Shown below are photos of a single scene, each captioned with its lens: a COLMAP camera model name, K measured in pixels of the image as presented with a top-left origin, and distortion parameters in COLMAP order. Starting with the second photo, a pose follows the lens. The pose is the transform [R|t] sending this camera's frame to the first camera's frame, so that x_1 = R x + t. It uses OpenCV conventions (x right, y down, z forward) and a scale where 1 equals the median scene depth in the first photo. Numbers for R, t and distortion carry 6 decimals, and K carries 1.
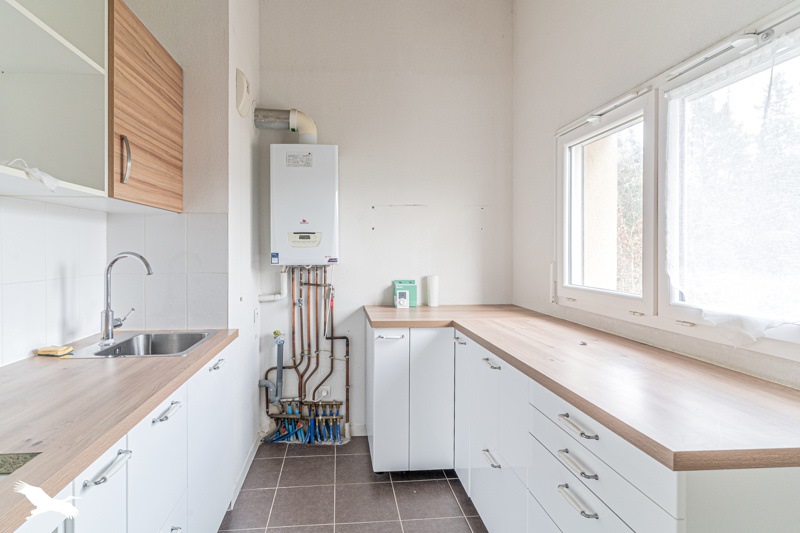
lens RADIAL K [[395.1, 0, 397.5], [0, 395.1, 258.1], [0, 0, 1]] dist [0.005635, -0.000896]
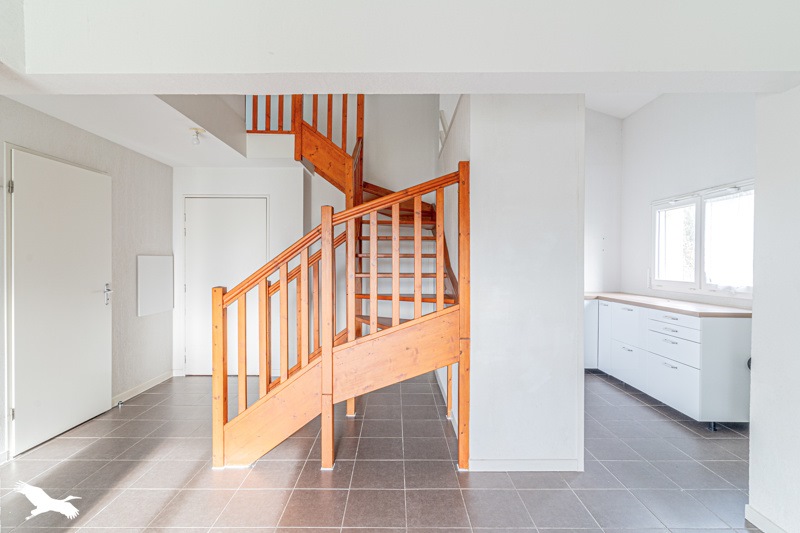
lens RADIAL K [[395.1, 0, 400.0], [0, 395.1, 271.6], [0, 0, 1]] dist [0.005635, -0.000896]
pose [[0.992700, -0.001658, -0.120600, -0.837178], [0.002935, 0.999941, 0.010419, 0.006504], [0.120575, -0.010697, 0.992647, -1.548342]]
